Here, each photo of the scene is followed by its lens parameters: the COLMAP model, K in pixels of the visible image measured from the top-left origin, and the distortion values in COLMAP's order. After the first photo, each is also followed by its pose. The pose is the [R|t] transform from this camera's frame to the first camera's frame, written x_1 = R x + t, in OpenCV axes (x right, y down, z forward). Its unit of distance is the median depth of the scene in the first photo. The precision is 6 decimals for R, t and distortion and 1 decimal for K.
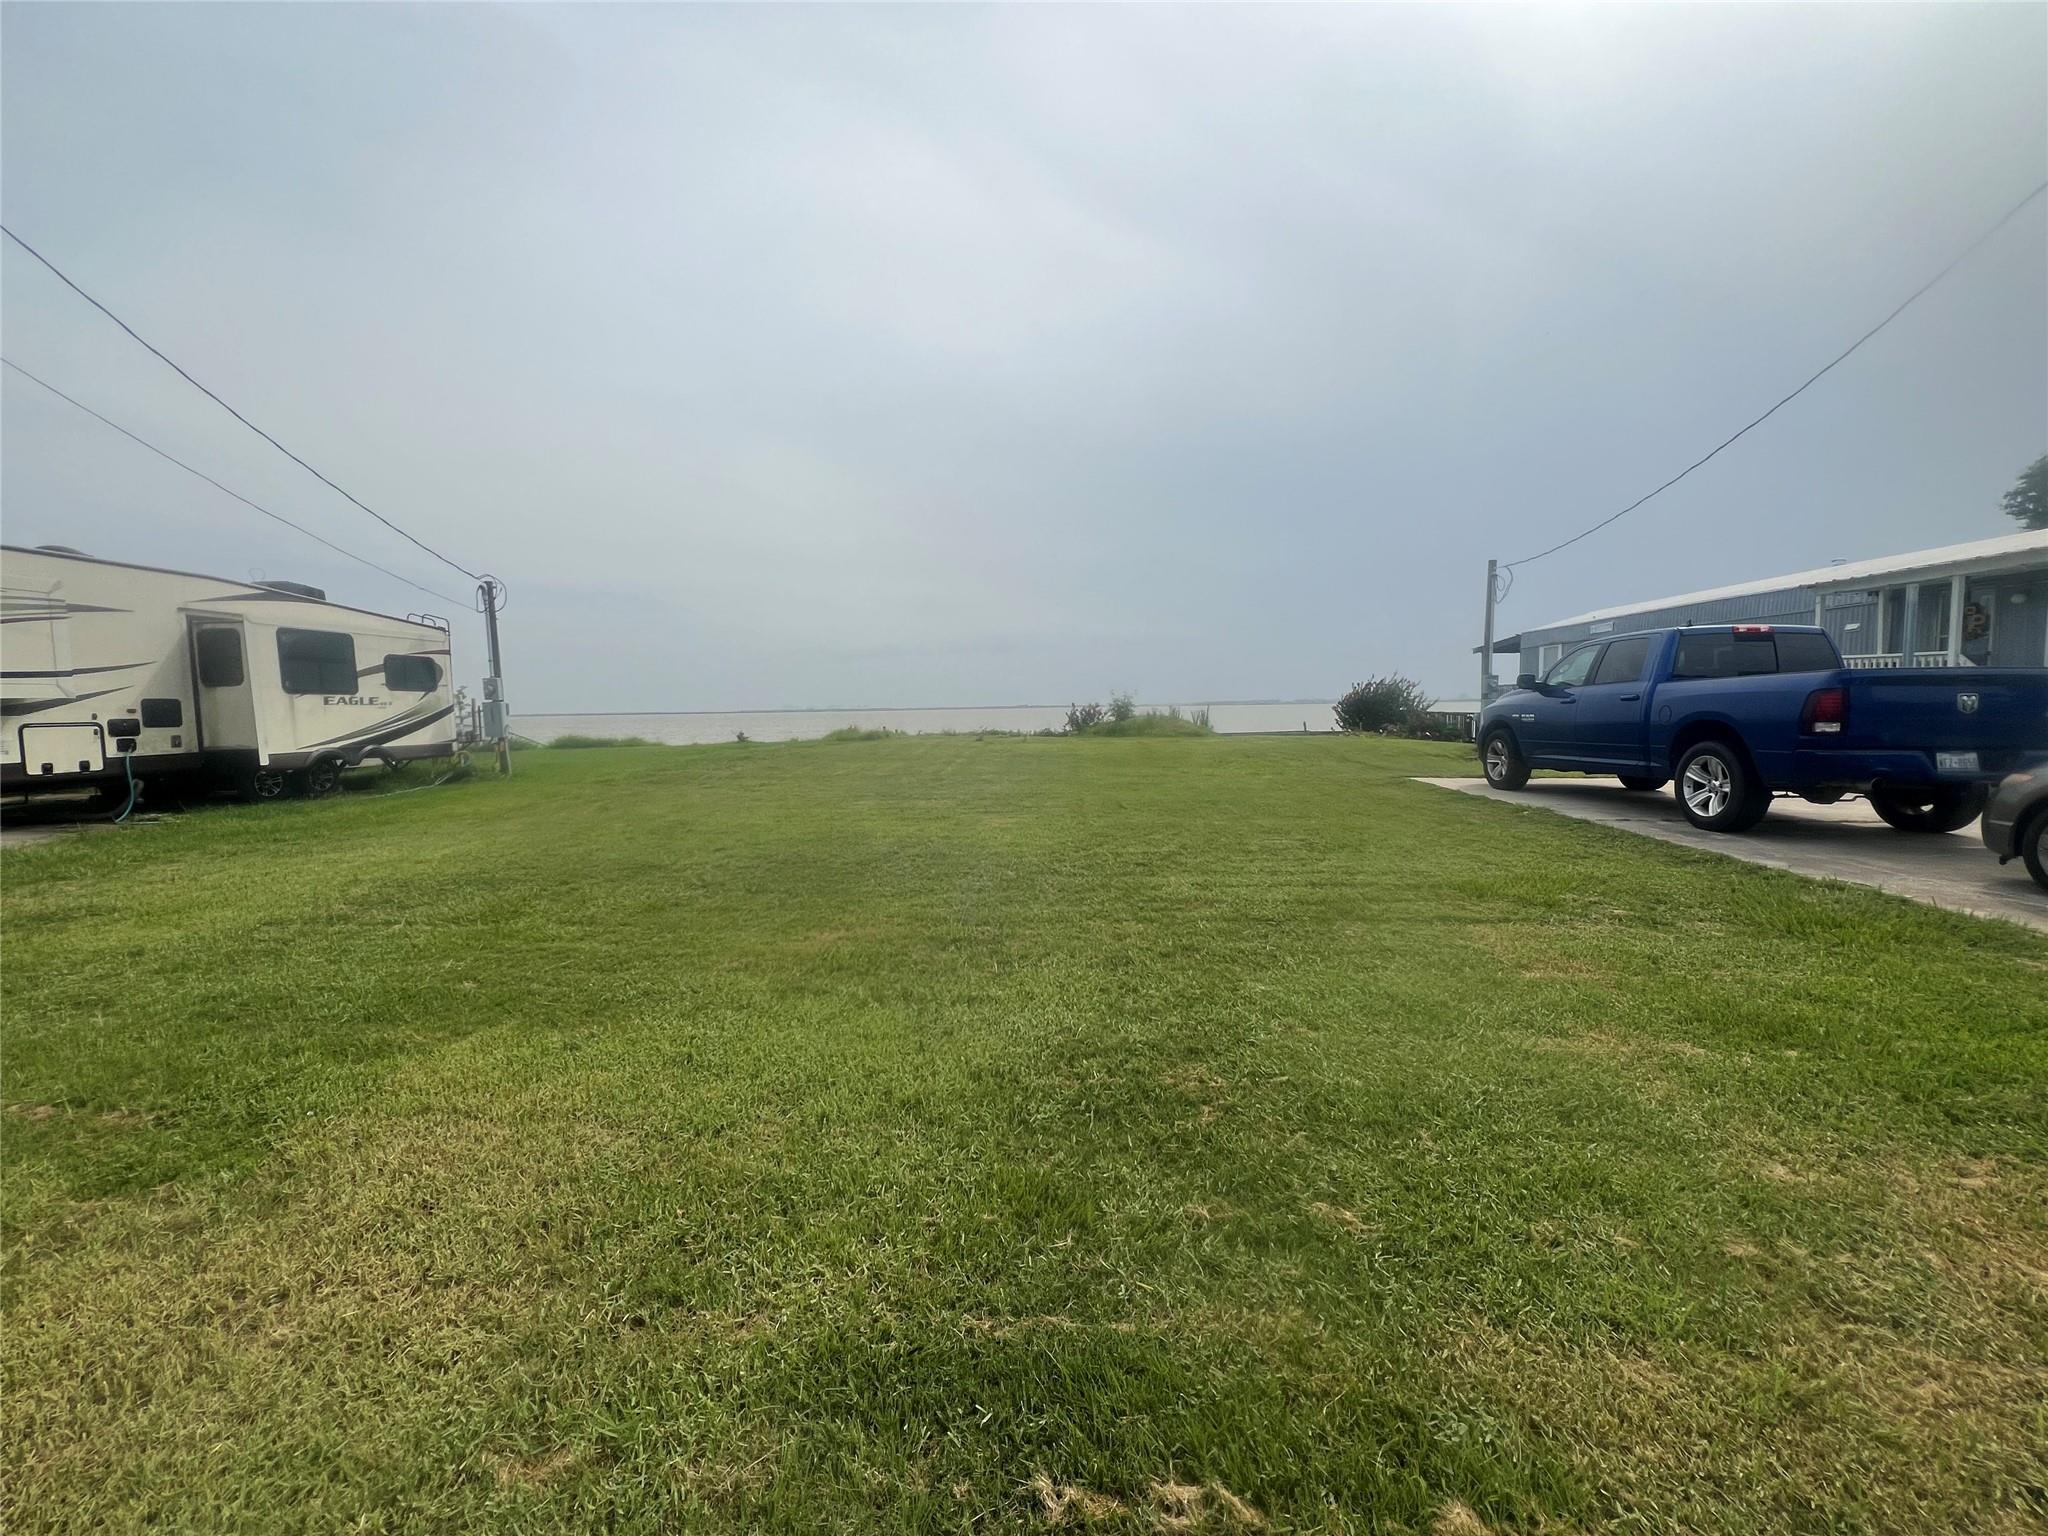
lens RADIAL K [[826.2, 0, 1024.0], [0, 826.2, 768.0], [0, 0, 1]] dist [0.001233, 0.000120]
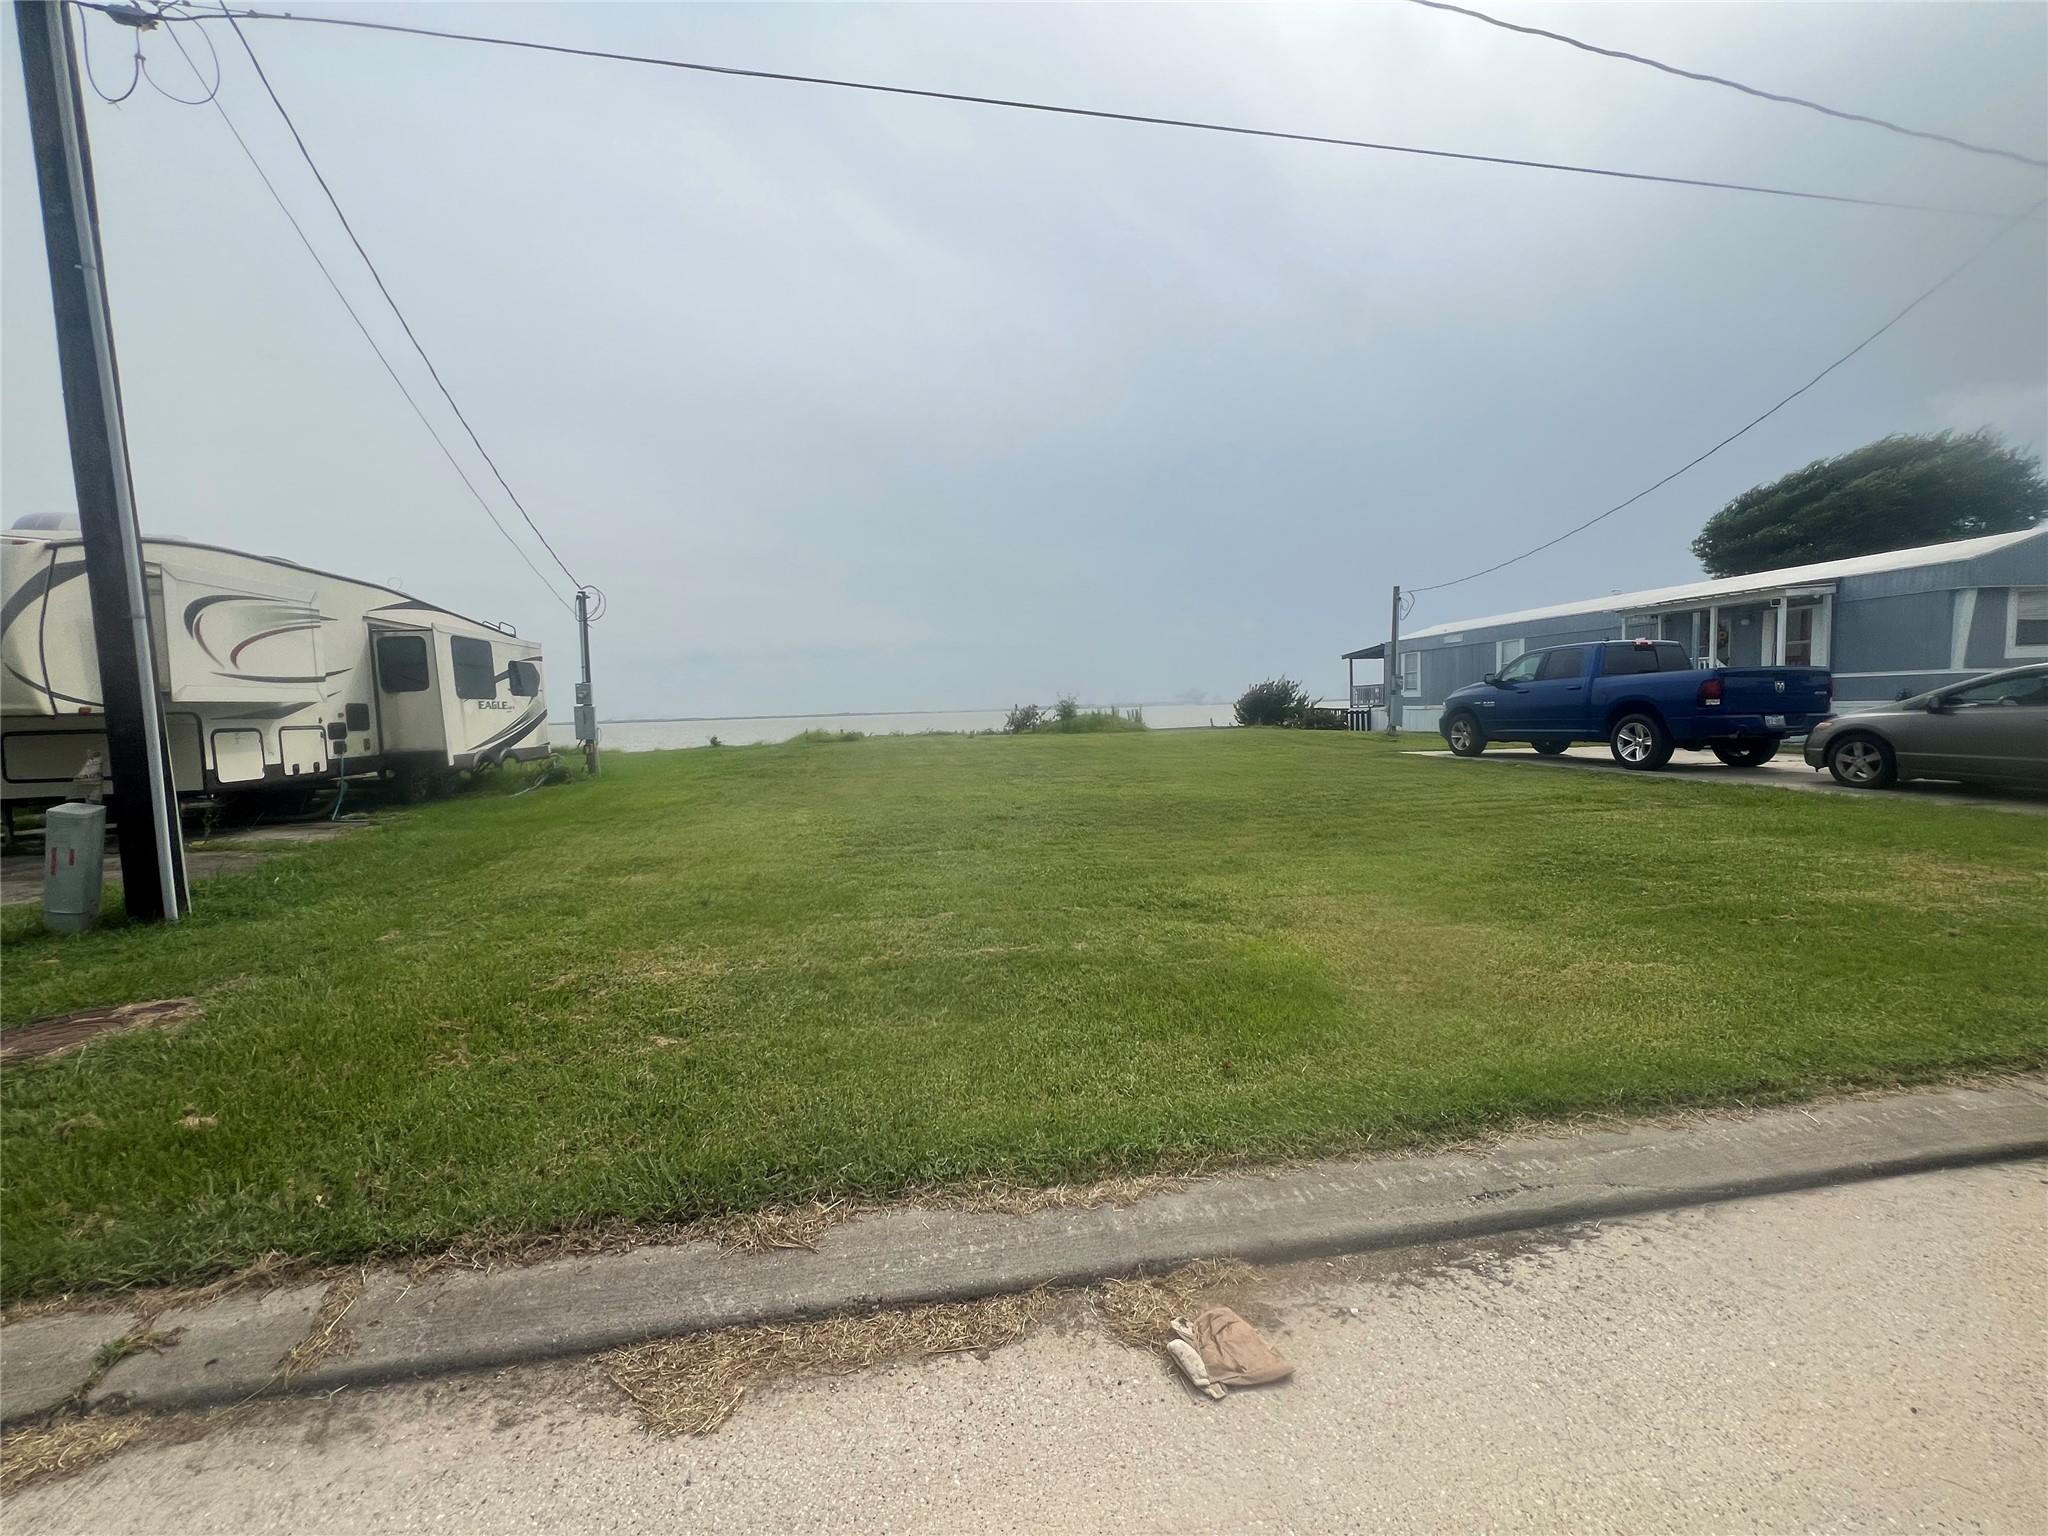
lens RADIAL K [[826.2, 0, 1024.0], [0, 826.2, 768.0], [0, 0, 1]] dist [0.001233, 0.000120]
pose [[0.976360, -0.029284, 0.214158, -0.429630], [0.030949, 0.999511, -0.004424, 0.027578], [-0.213923, 0.010948, 0.976789, -0.192986]]
